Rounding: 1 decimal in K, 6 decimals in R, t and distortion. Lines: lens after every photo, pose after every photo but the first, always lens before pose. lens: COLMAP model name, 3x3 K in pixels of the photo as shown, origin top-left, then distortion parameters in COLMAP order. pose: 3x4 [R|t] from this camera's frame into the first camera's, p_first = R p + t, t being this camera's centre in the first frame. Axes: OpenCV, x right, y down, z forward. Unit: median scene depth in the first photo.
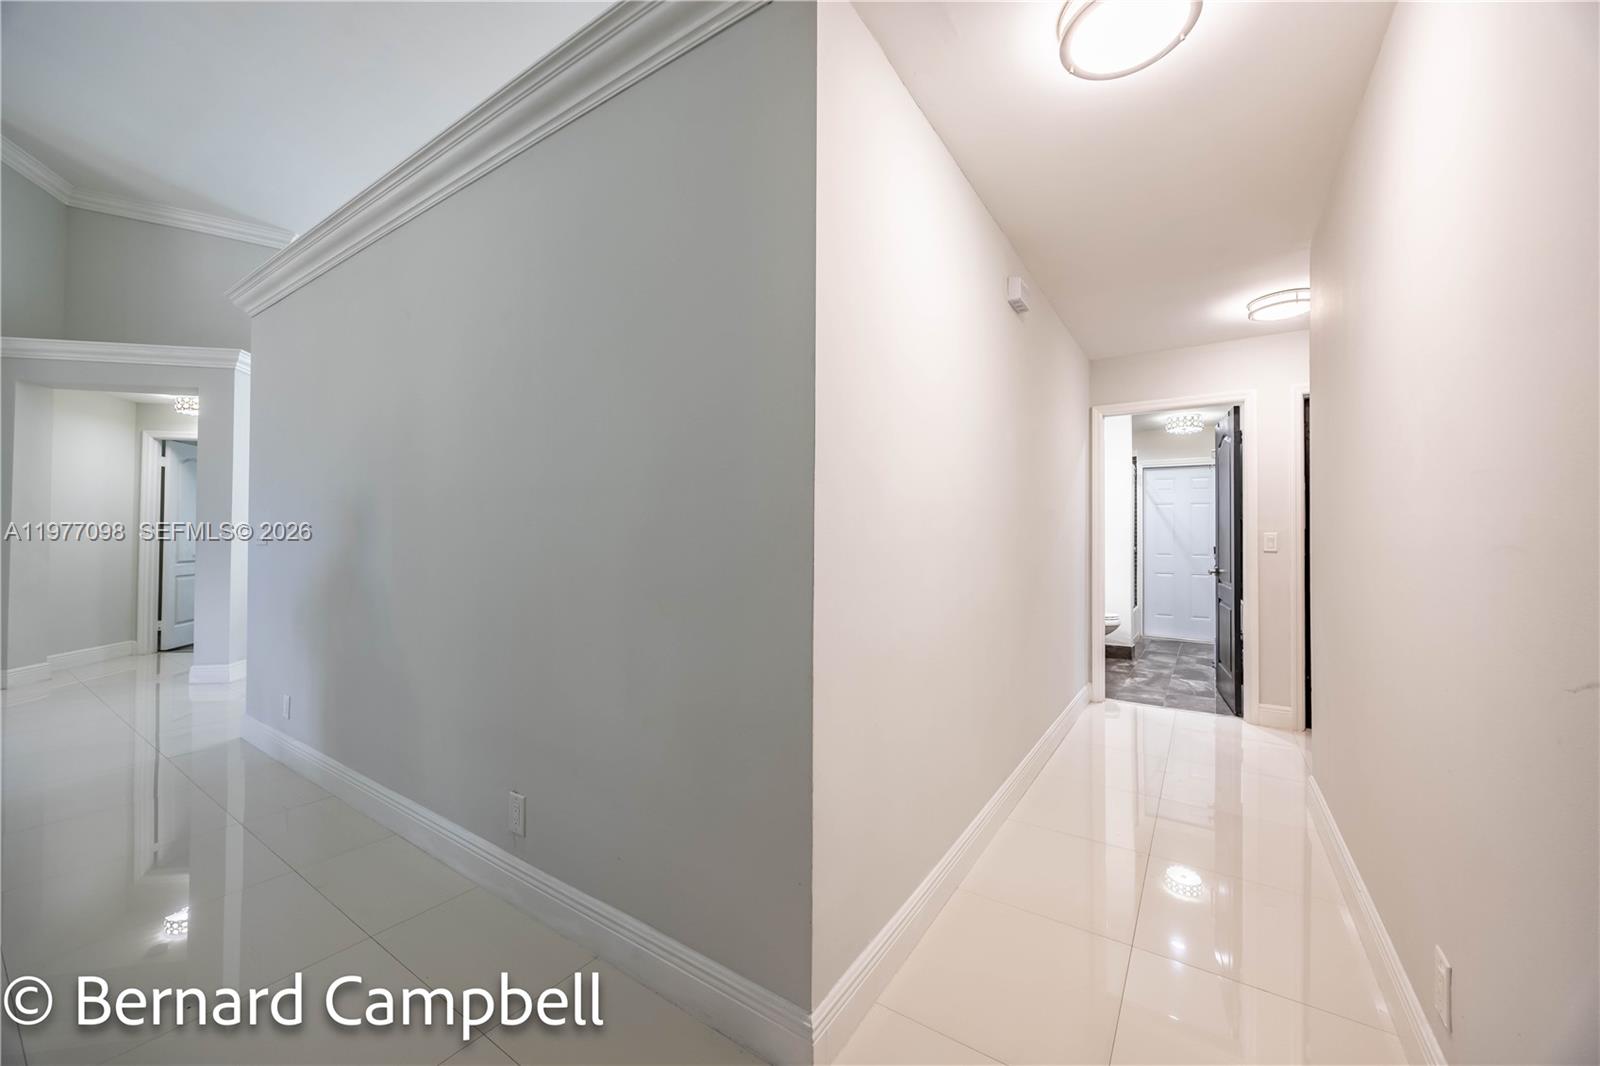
lens RADIAL K [[608.3, 0, 797.0], [0, 608.3, 530.4], [0, 0, 1]] dist [0.000061, 0.000102]
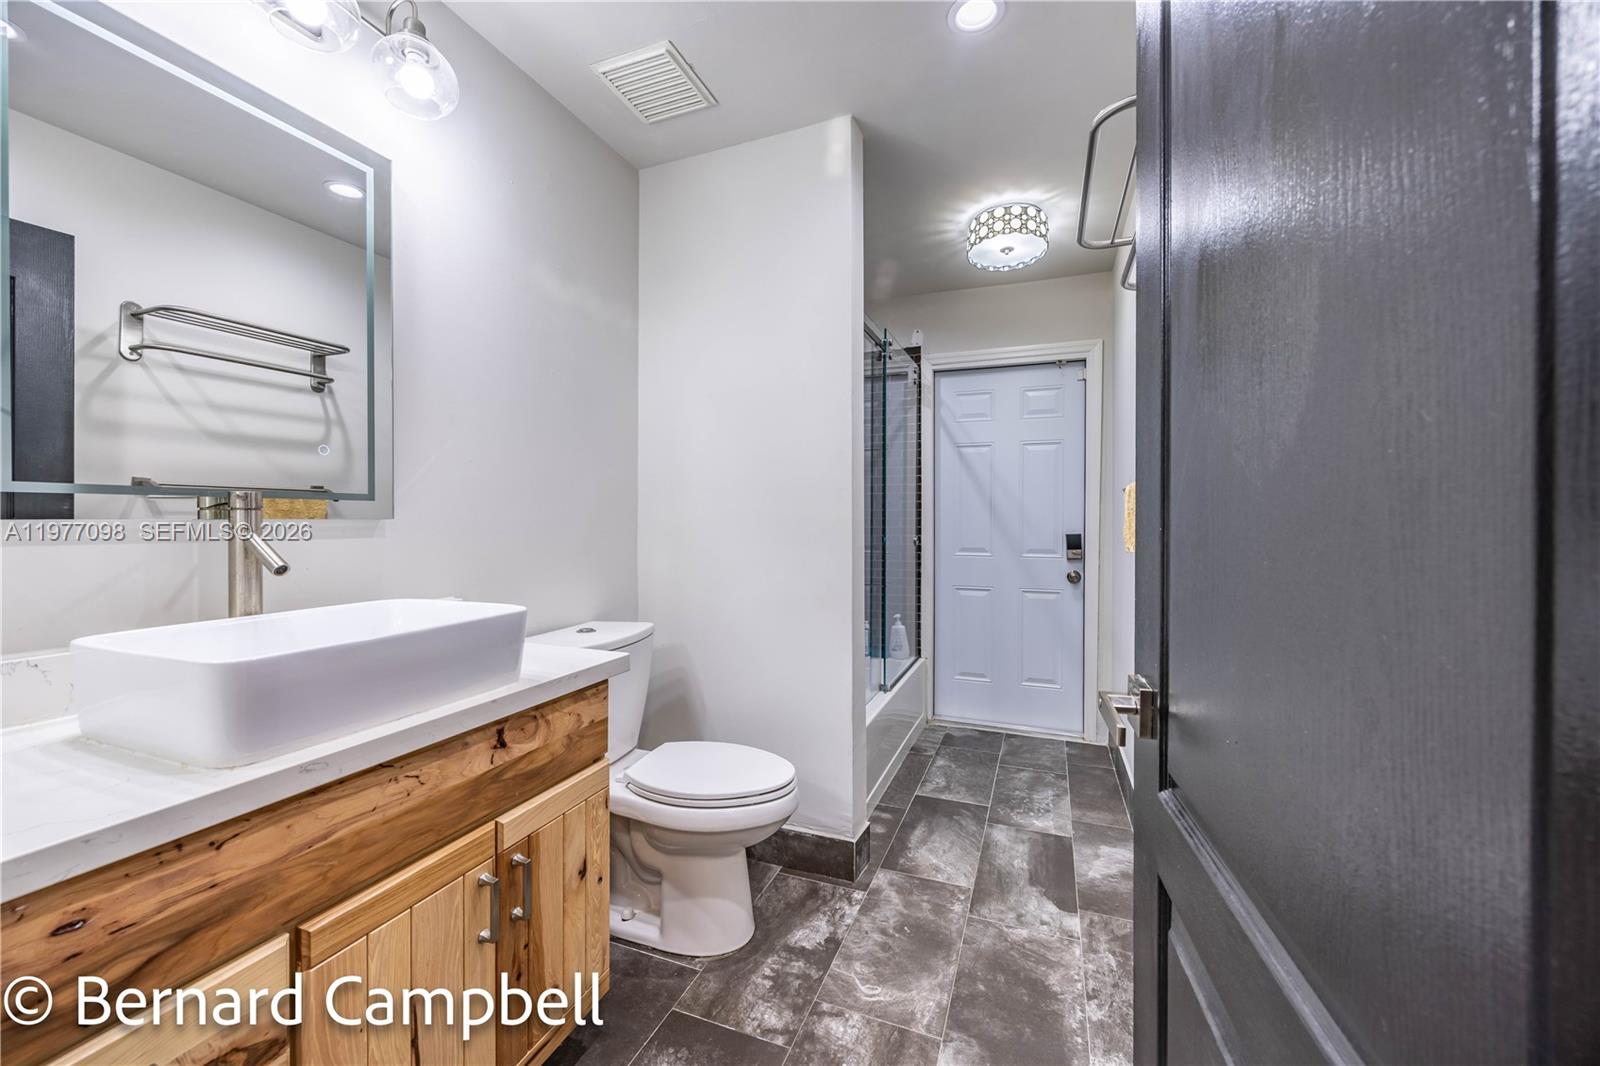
lens RADIAL K [[608.3, 0, 797.0], [0, 608.3, 530.4], [0, 0, 1]] dist [0.000061, 0.000102]
pose [[0.979640, -0.009228, 0.200550, 0.543809], [0.003911, 0.999631, 0.026897, 0.013314], [-0.200724, -0.025565, 0.979314, 0.817867]]
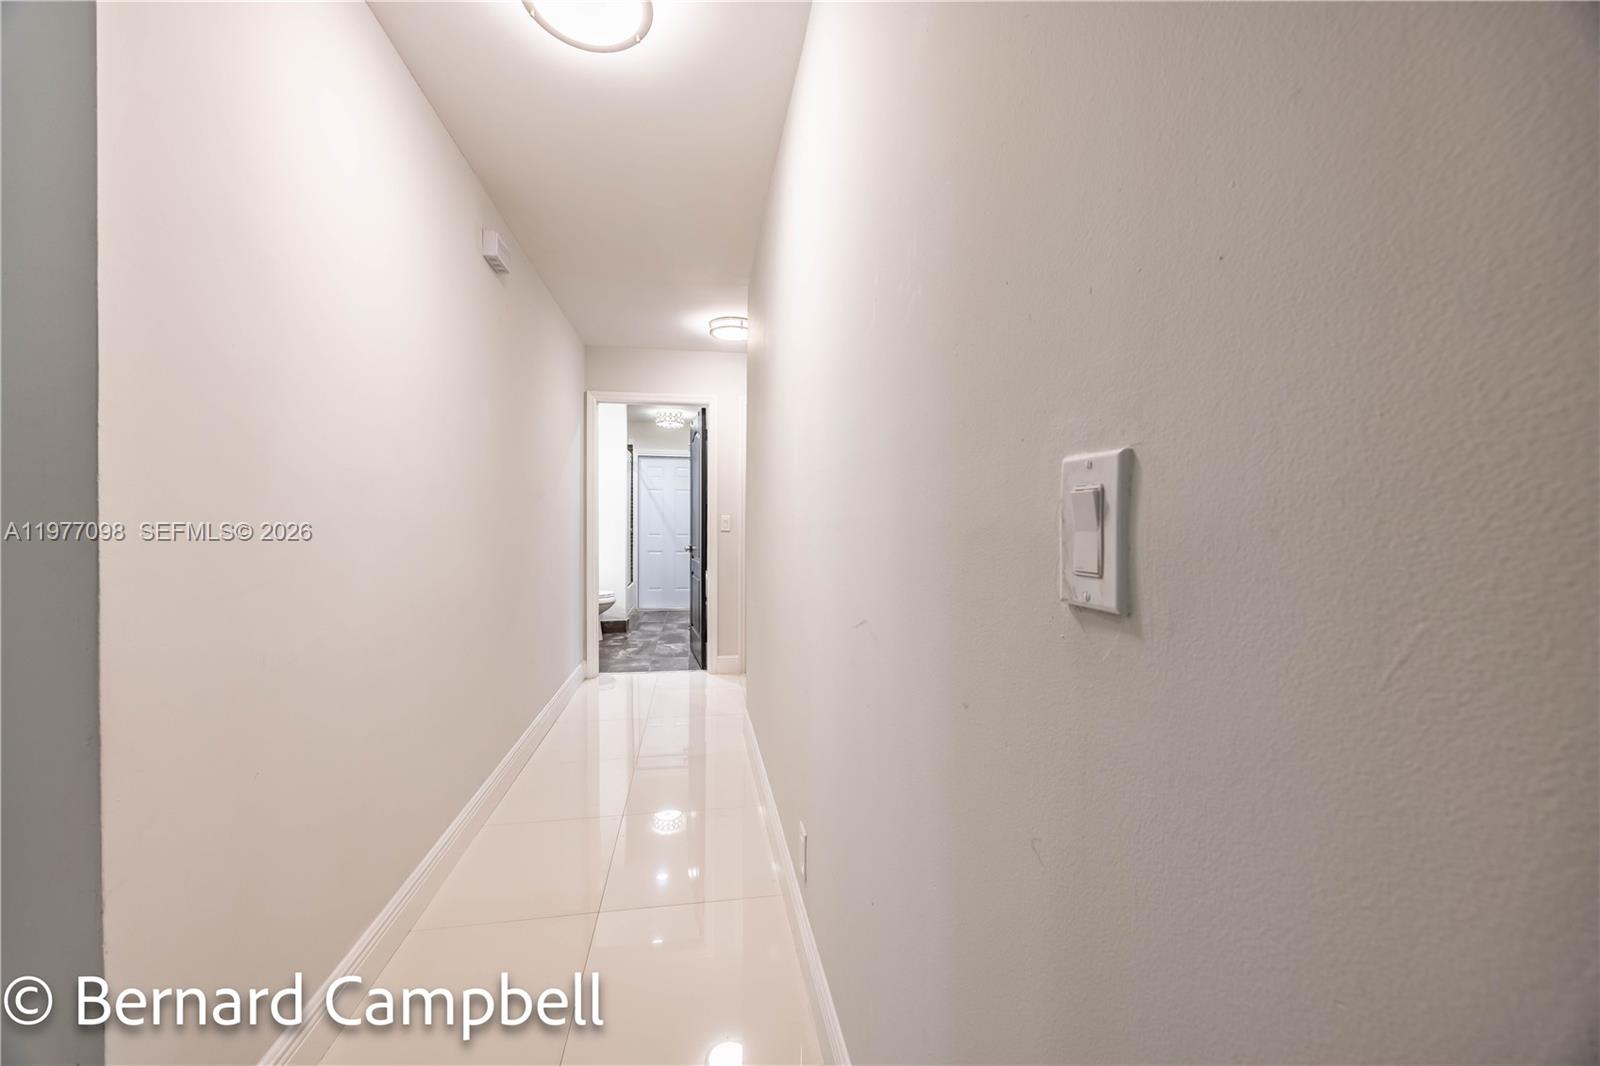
lens RADIAL K [[608.3, 0, 797.0], [0, 608.3, 530.4], [0, 0, 1]] dist [0.000061, 0.000102]
pose [[0.726925, -0.010830, 0.686632, 0.037431], [-0.009651, 0.999616, 0.025984, 0.000314], [-0.686649, -0.025515, 0.726541, 0.012061]]
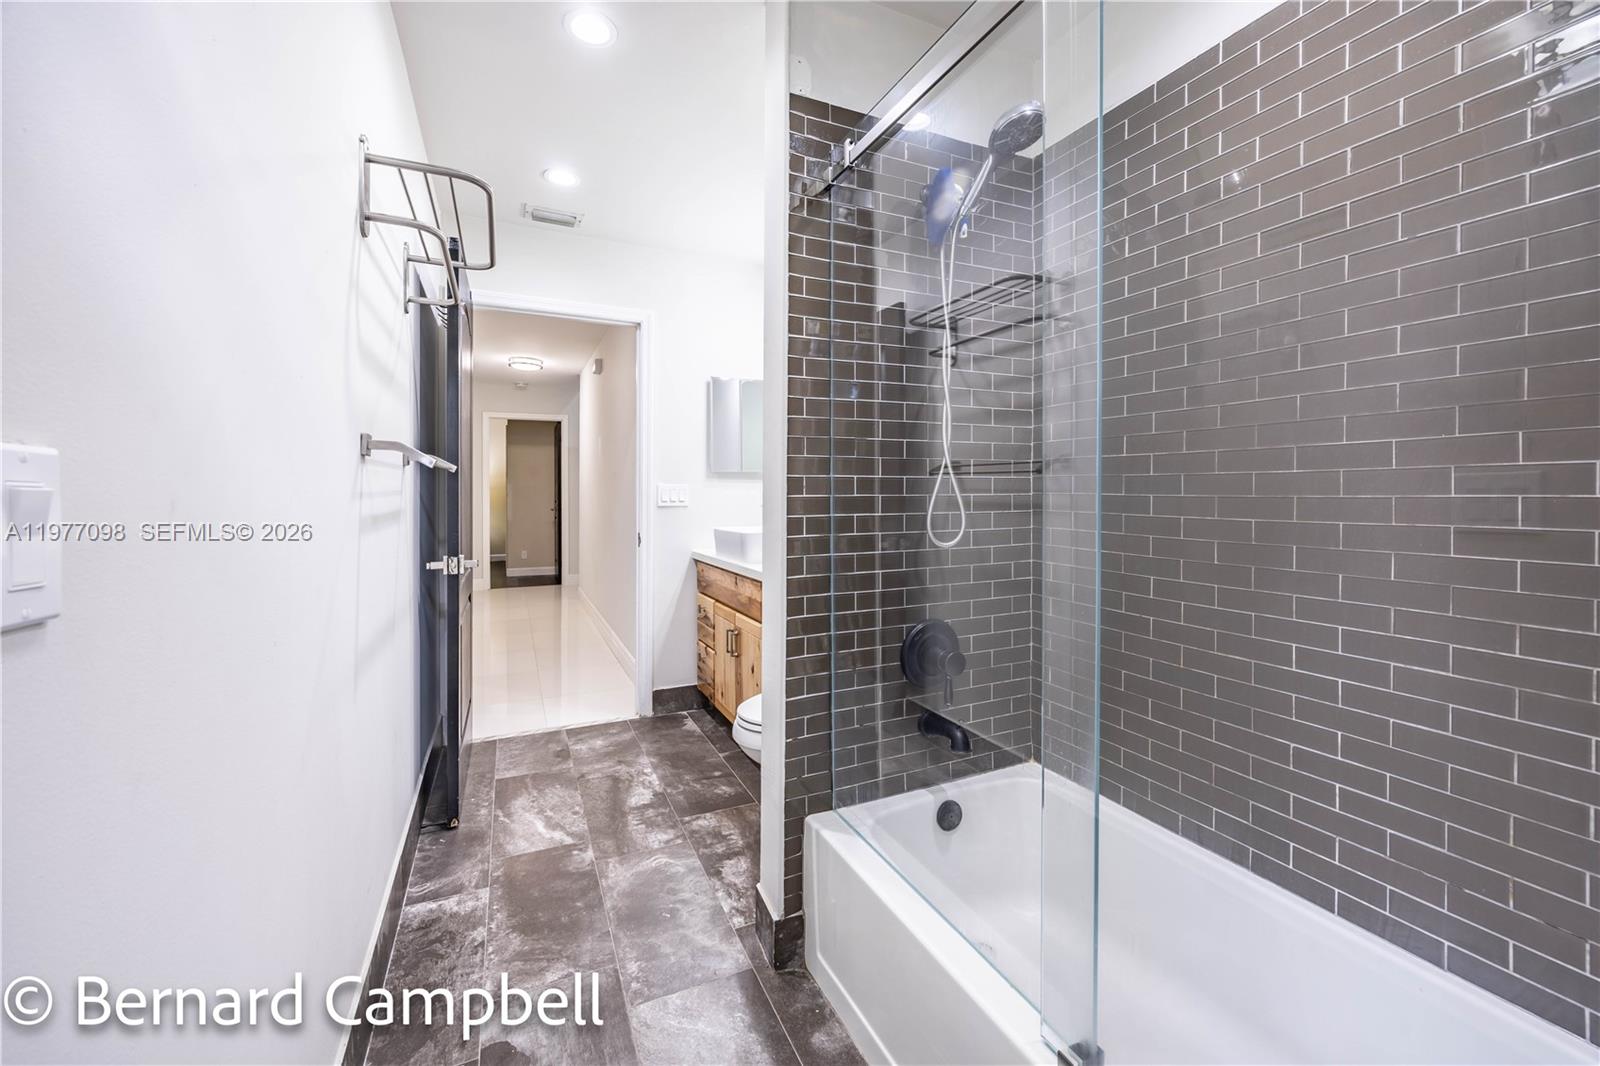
lens RADIAL K [[608.3, 0, 797.0], [0, 608.3, 530.4], [0, 0, 1]] dist [0.000061, 0.000102]
pose [[-0.513582, 0.046225, -0.856794, 1.332957], [0.003923, 0.998664, 0.051528, 0.021089], [0.858031, 0.023103, -0.513077, 1.987392]]
